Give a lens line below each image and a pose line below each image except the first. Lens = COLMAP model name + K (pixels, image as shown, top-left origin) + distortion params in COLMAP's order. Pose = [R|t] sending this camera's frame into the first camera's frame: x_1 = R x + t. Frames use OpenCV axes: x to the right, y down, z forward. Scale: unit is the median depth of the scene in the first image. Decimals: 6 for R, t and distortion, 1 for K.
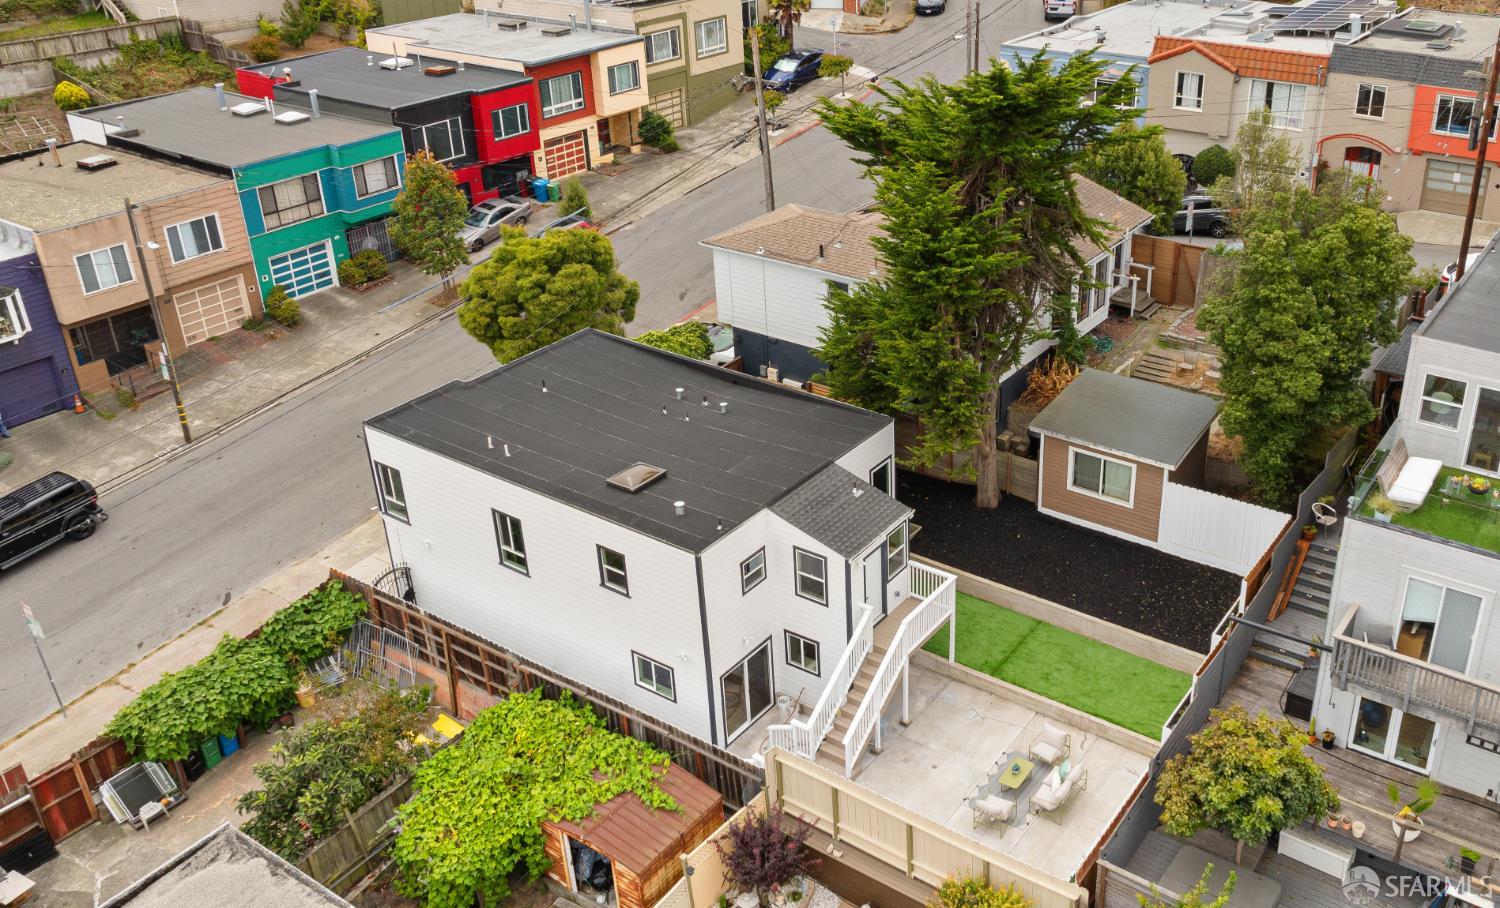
lens RADIAL K [[1302.4, 0, 910.4], [0, 1302.4, 390.1], [0, 0, 1]] dist [-0.042556, 0.053468]
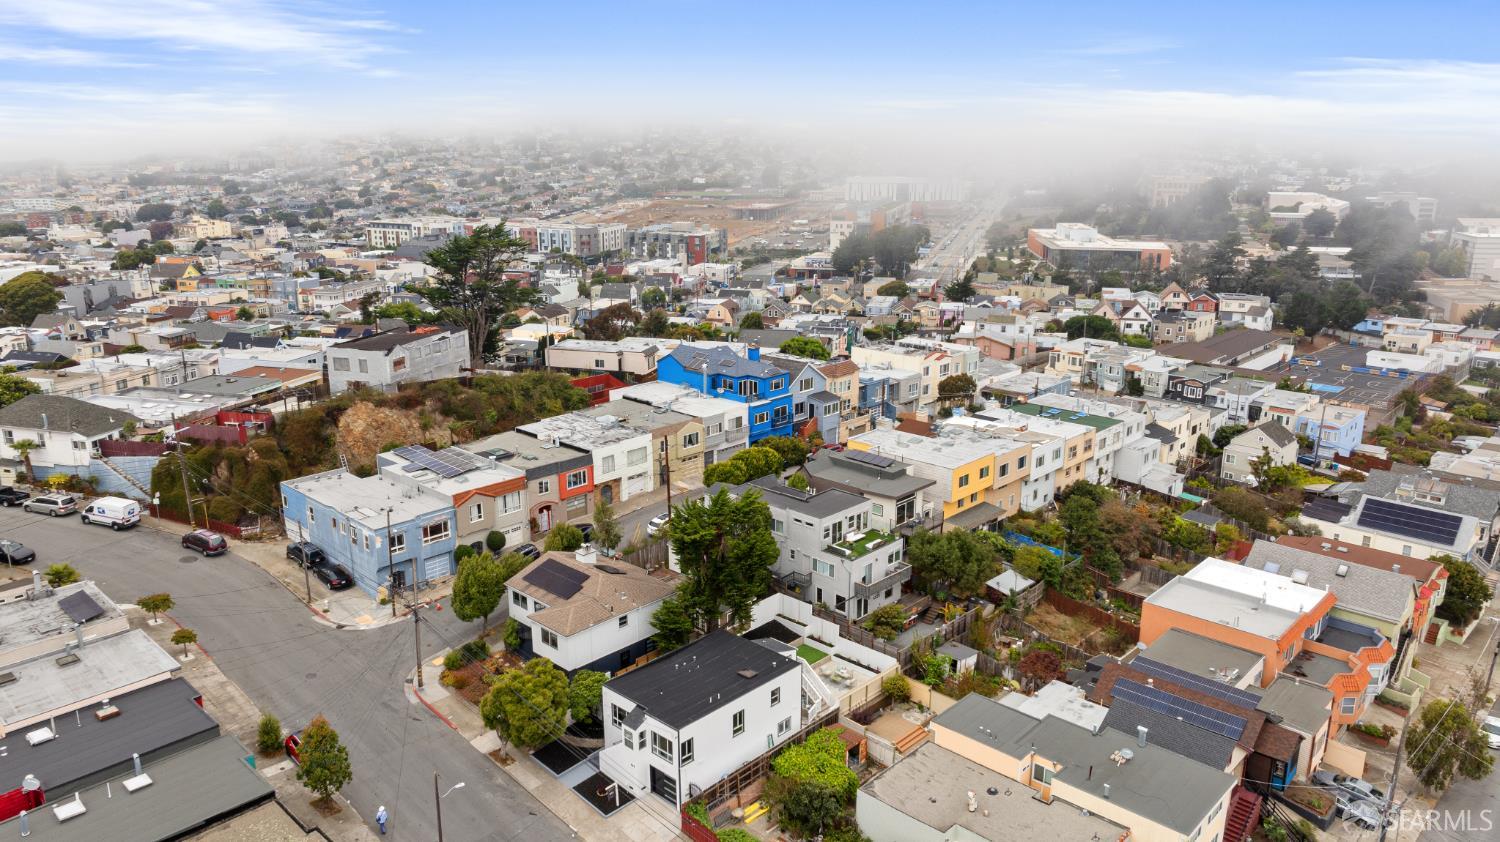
lens RADIAL K [[1055.0, 0, 720.5], [0, 1055.0, 440.3], [0, 0, 1]] dist [-0.009308, -0.002978]
pose [[0.204343, -0.271625, 0.940459, -1.395793], [0.433559, 0.886475, 0.161830, -0.483395], [-0.877651, 0.374676, 0.298910, 0.119563]]
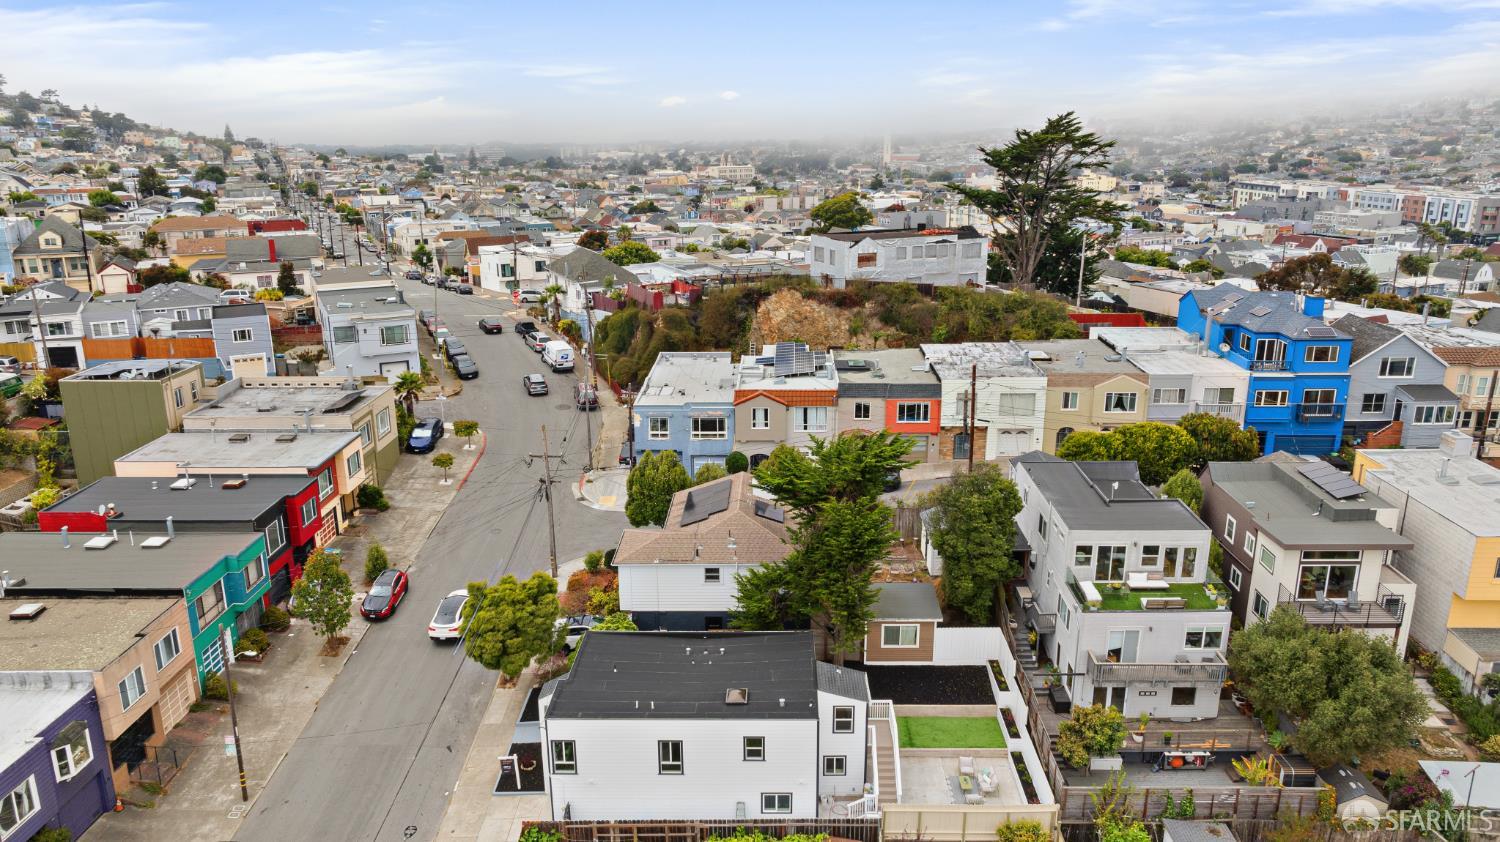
lens RADIAL K [[1042.6, 0, 756.0], [0, 1042.6, 418.6], [0, 0, 1]] dist [-0.020864, 0.001925]
pose [[0.851091, -0.151844, 0.502582, -0.540119], [0.235608, 0.965923, -0.107155, -0.091390], [-0.469184, 0.209611, 0.857863, -0.208710]]
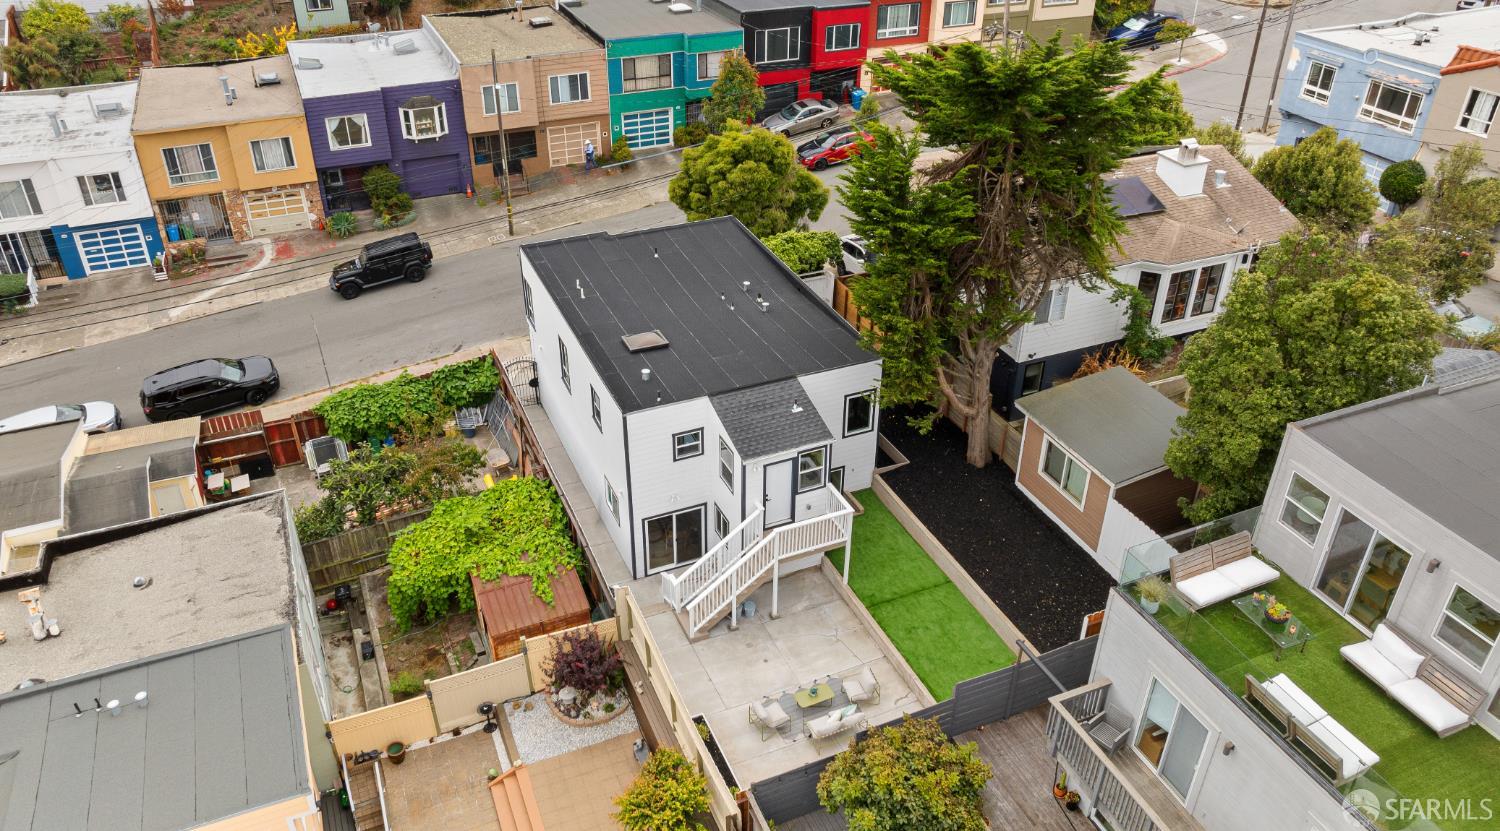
lens RADIAL K [[1094.7, 0, 747.8], [0, 1094.7, 388.9], [0, 0, 1]] dist [-0.022241, 0.003574]
pose [[0.830345, 0.295797, -0.472262, 0.228078], [-0.247766, 0.955081, 0.162577, -0.050105], [0.499139, -0.017984, 0.866336, 0.105337]]
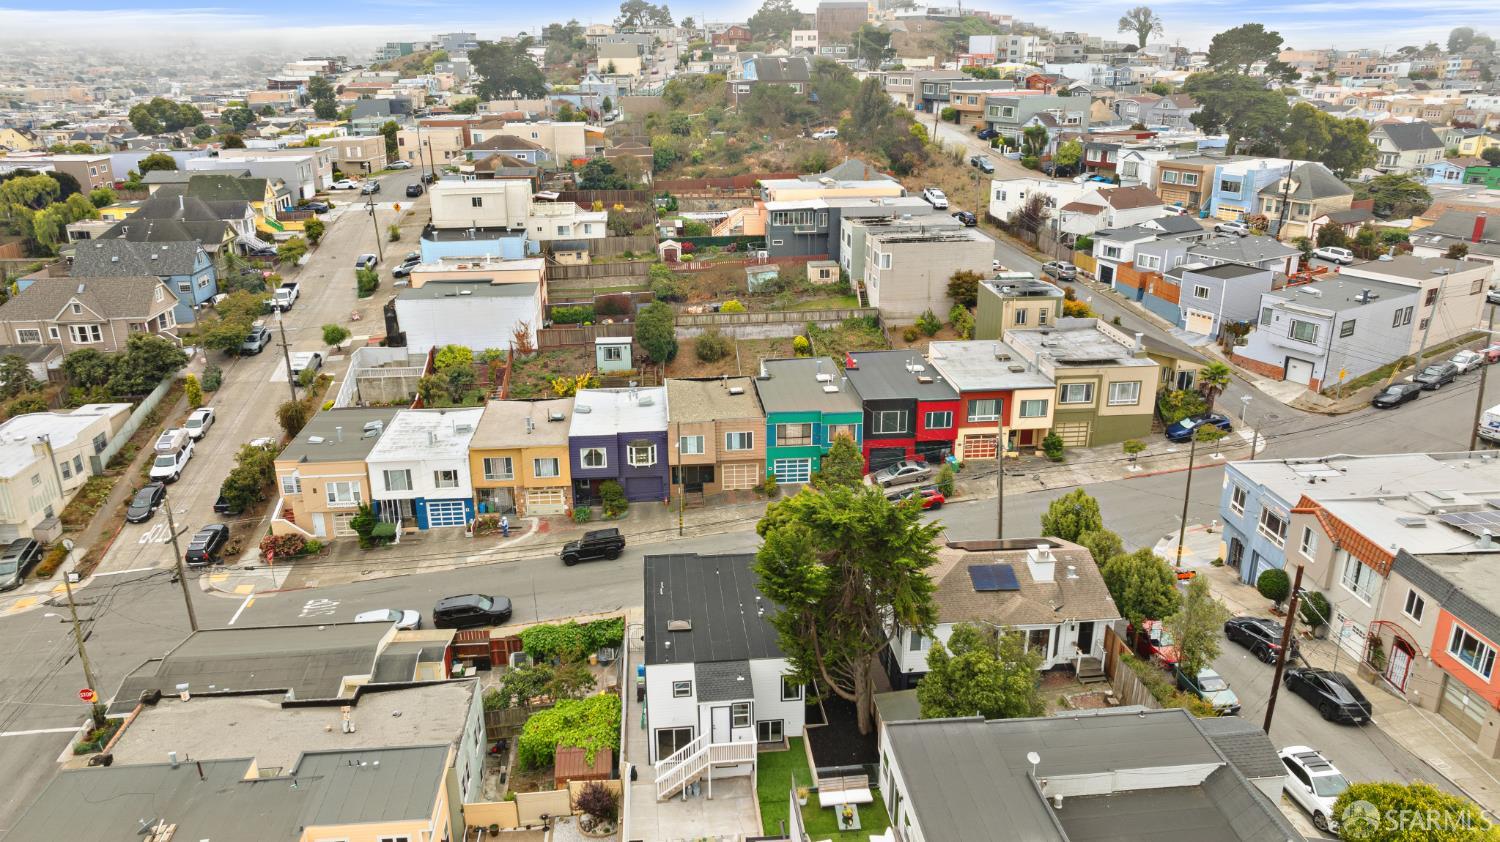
lens RADIAL K [[1042.6, 0, 756.0], [0, 1042.6, 418.6], [0, 0, 1]] dist [-0.020864, 0.001925]
pose [[0.624829, 0.257089, -0.737220, 0.646637], [-0.336846, 0.940599, 0.042520, -0.228487], [0.704360, 0.221762, 0.674313, -0.079083]]
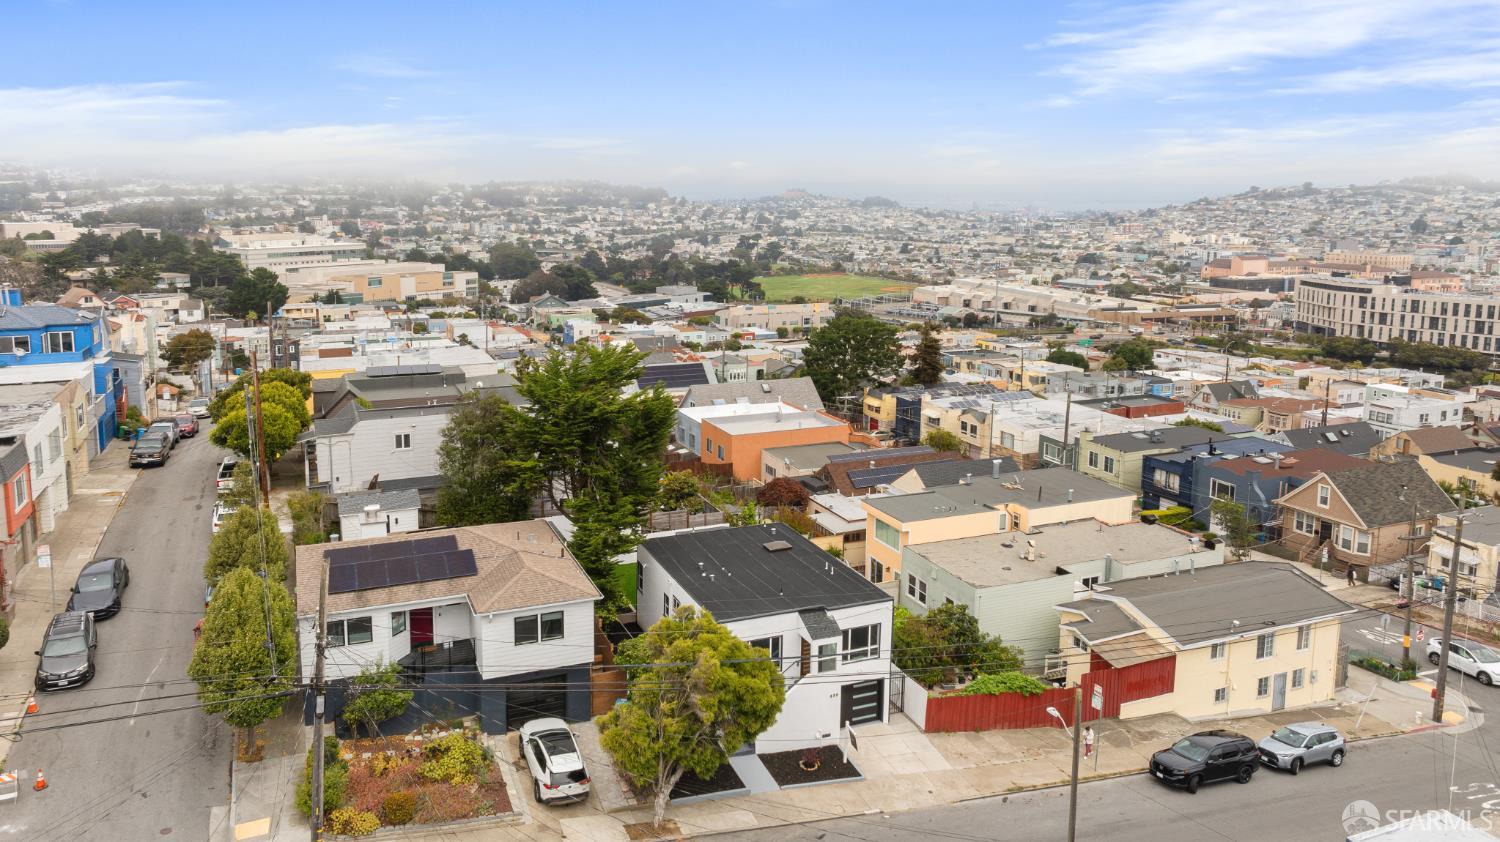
lens RADIAL K [[1057.8, 0, 749.2], [0, 1057.8, 379.7], [0, 0, 1]] dist [-0.028902, -0.001569]
pose [[-0.827726, -0.094199, 0.553170, -0.673493], [0.248407, 0.822438, 0.511751, -0.632141], [-0.503154, 0.561001, -0.657354, 1.238687]]
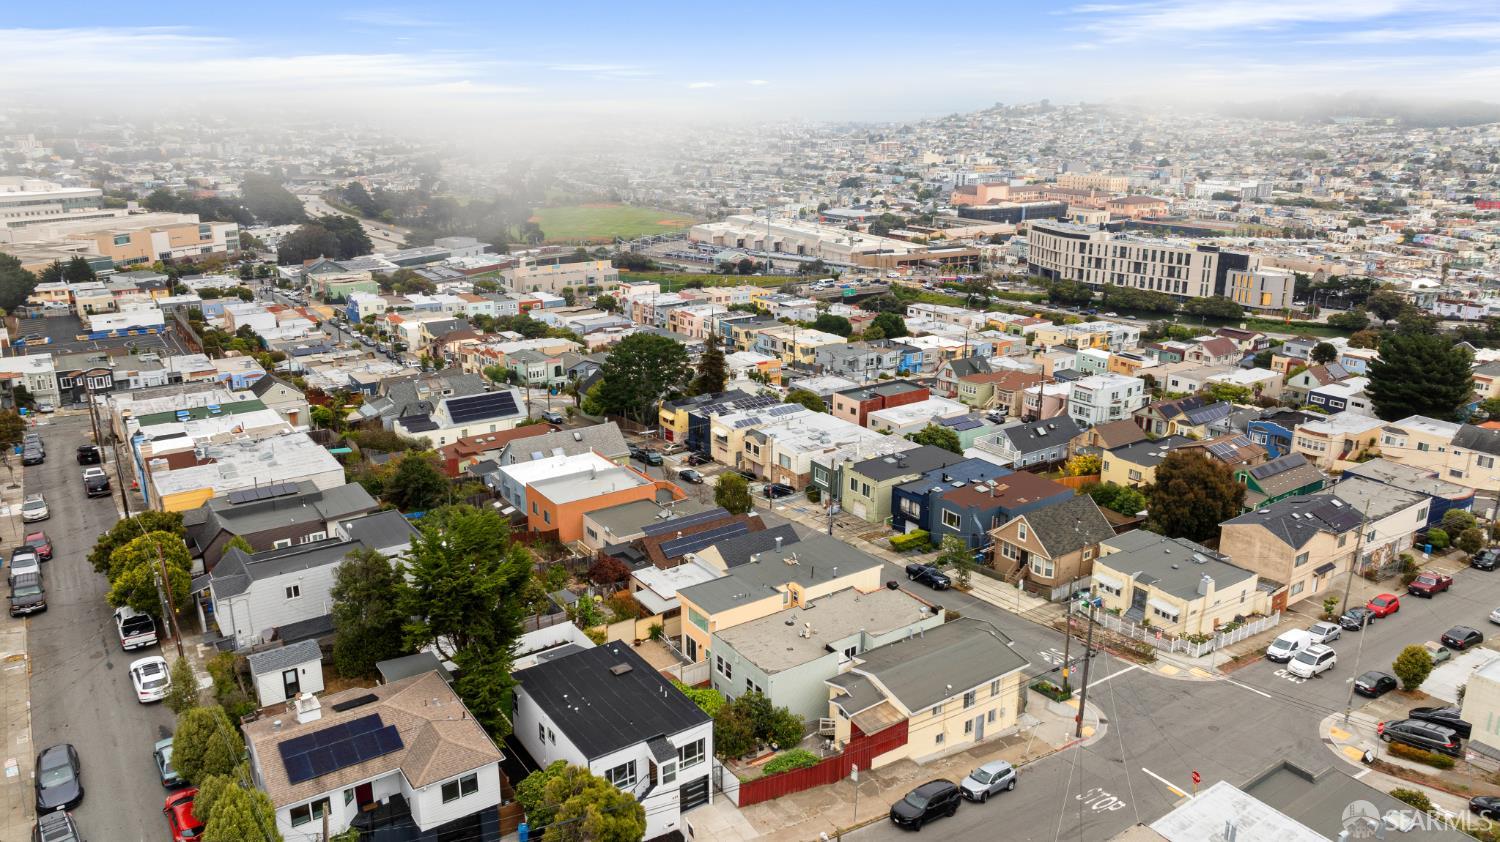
lens RADIAL K [[1042.6, 0, 756.0], [0, 1042.6, 418.6], [0, 0, 1]] dist [-0.020864, 0.001925]
pose [[-0.930443, -0.108437, 0.350025, -0.737176], [0.162648, 0.733747, 0.659667, -1.059962], [-0.328362, 0.670713, -0.665073, 1.255738]]
